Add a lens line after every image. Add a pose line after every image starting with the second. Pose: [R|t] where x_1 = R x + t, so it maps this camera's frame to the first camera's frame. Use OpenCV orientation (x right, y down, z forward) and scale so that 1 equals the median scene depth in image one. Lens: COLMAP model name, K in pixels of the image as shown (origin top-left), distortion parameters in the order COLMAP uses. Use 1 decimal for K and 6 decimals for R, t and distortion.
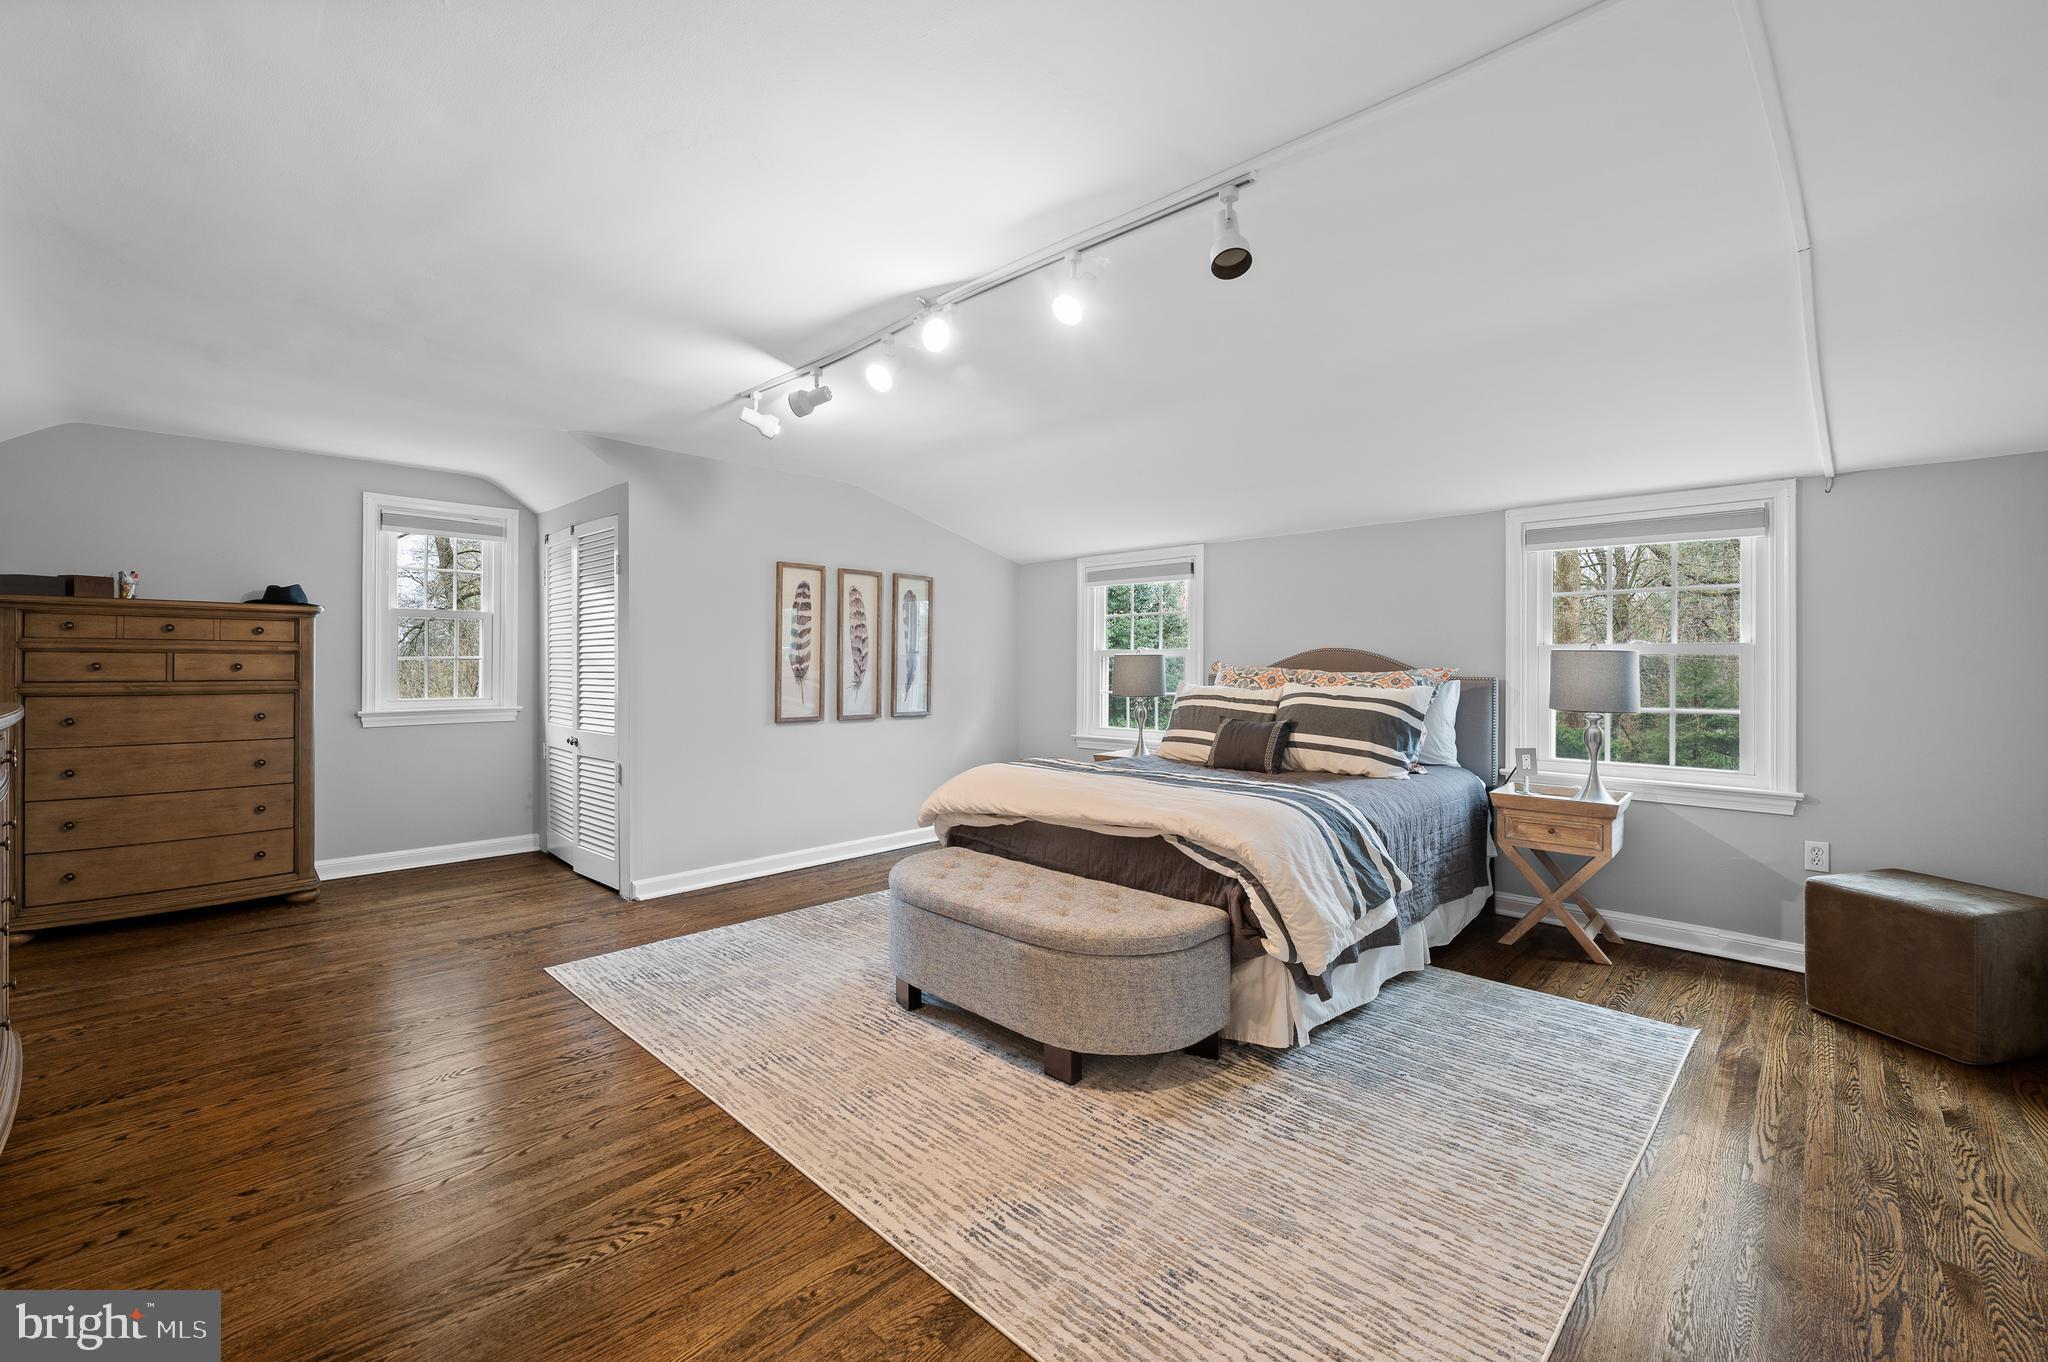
lens RADIAL K [[836.1, 0, 1018.3], [0, 836.1, 685.7], [0, 0, 1]] dist [0.000128, -0.000131]
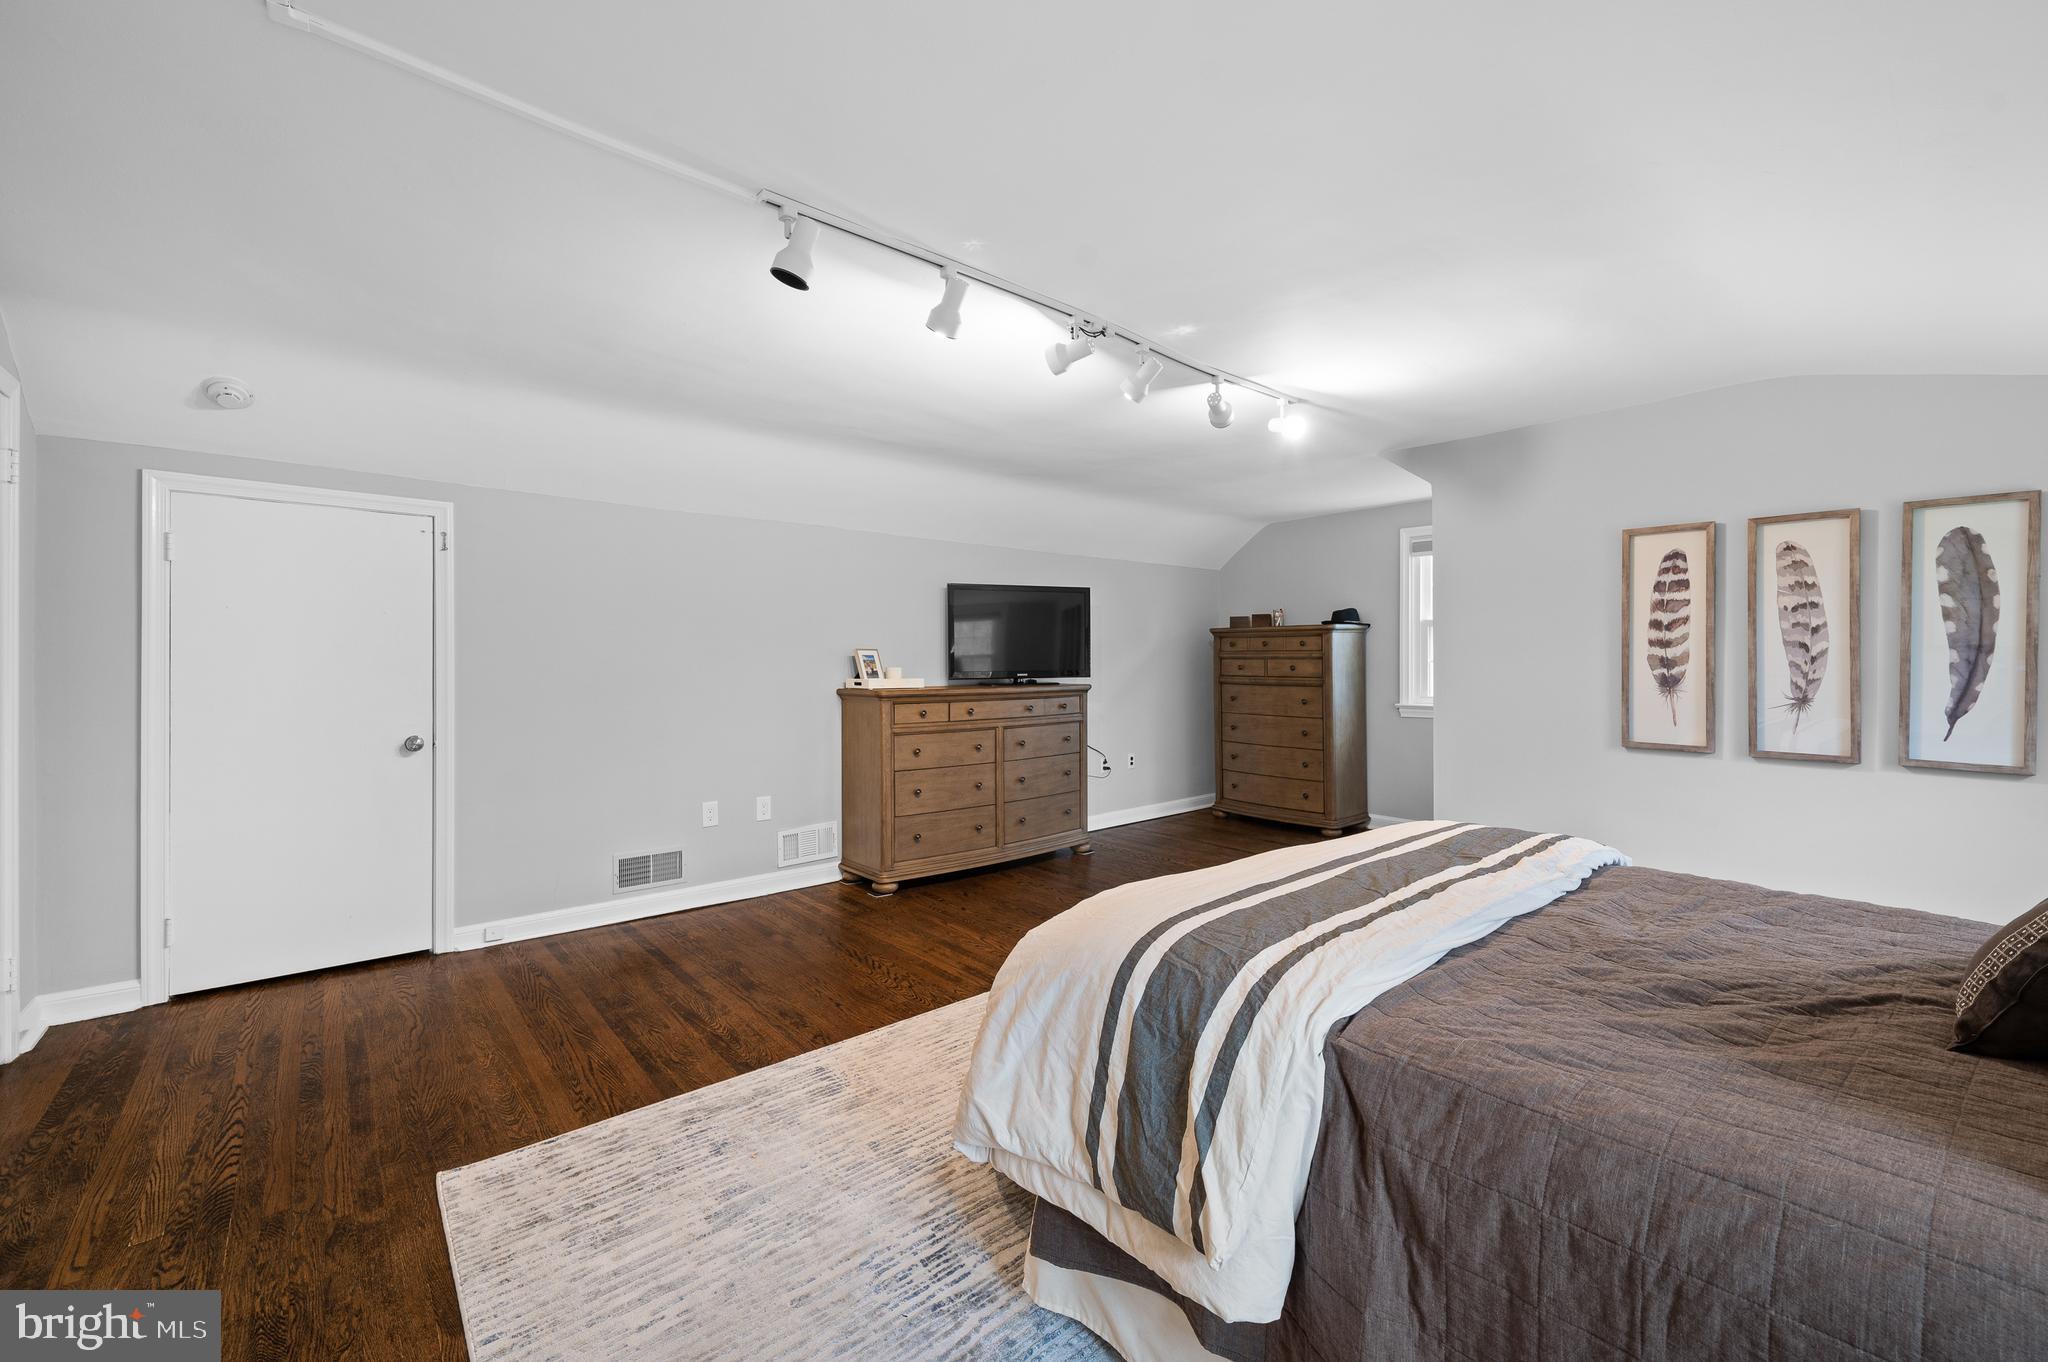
lens RADIAL K [[818.2, 0, 1027.3], [0, 818.2, 673.8], [0, 0, 1]] dist [-0.001966, -0.000035]
pose [[-0.080521, 0.012888, -0.996670, 0.470294], [-0.027096, 0.999519, 0.015114, -0.017393], [0.996385, 0.028223, -0.080133, 0.521849]]
